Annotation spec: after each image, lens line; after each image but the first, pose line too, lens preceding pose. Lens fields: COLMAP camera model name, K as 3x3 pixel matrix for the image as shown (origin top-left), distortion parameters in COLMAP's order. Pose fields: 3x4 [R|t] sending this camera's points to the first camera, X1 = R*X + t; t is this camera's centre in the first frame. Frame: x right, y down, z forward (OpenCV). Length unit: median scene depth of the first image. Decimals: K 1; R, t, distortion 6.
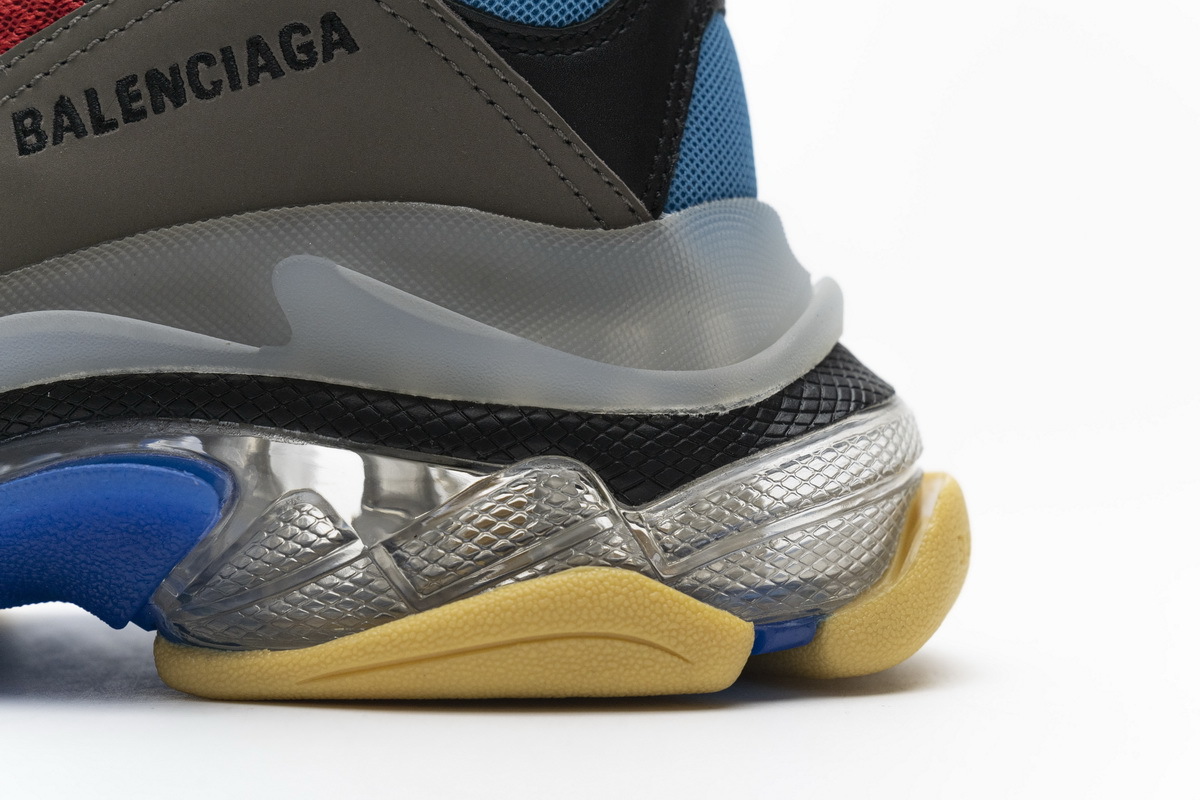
lens RADIAL K [[2323.5, 0, 608.1], [0, 2323.5, 398.1], [0, 0, 1]] dist [-0.002602, 0.000000]
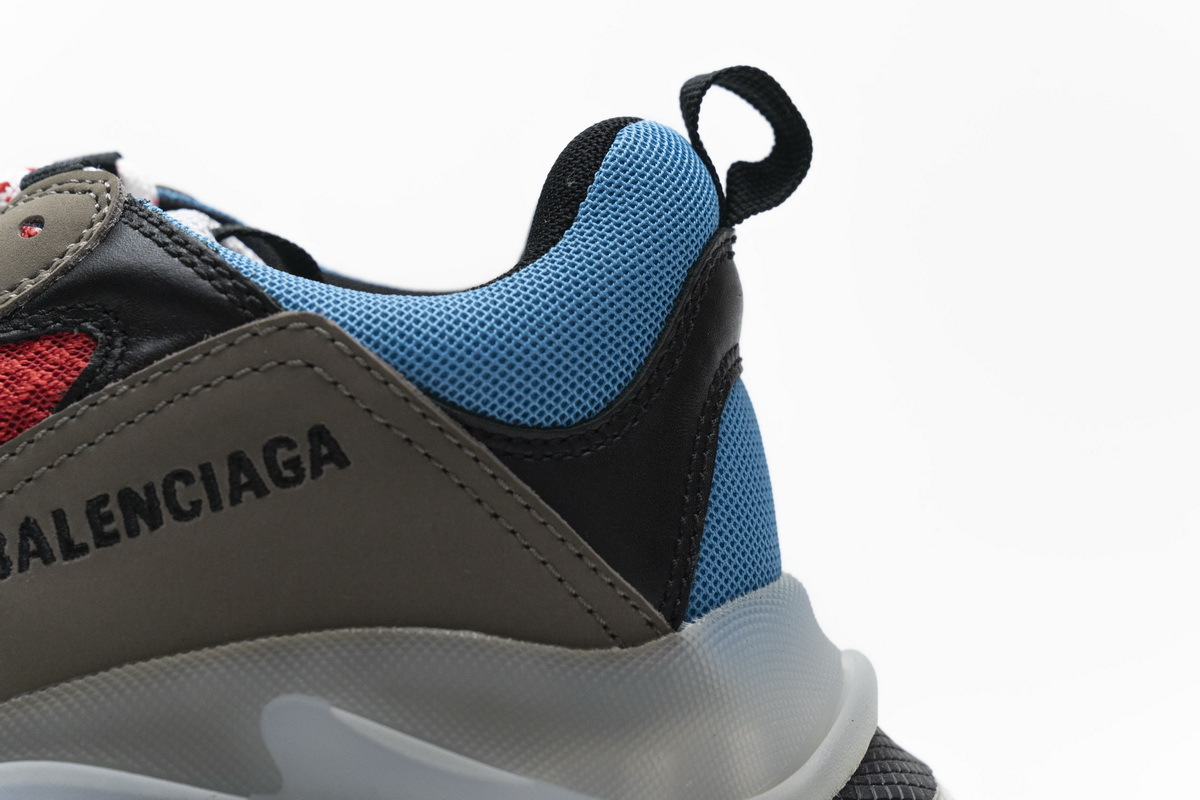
lens RADIAL K [[2323.5, 0, 592.7], [0, 2323.5, 398.6], [0, 0, 1]] dist [-0.002602, 0.000000]
pose [[0.999795, -0.020147, 0.002176, -0.012882], [0.020173, 0.999722, -0.012221, -0.162058], [-0.001929, 0.012262, 0.999923, 0.081477]]
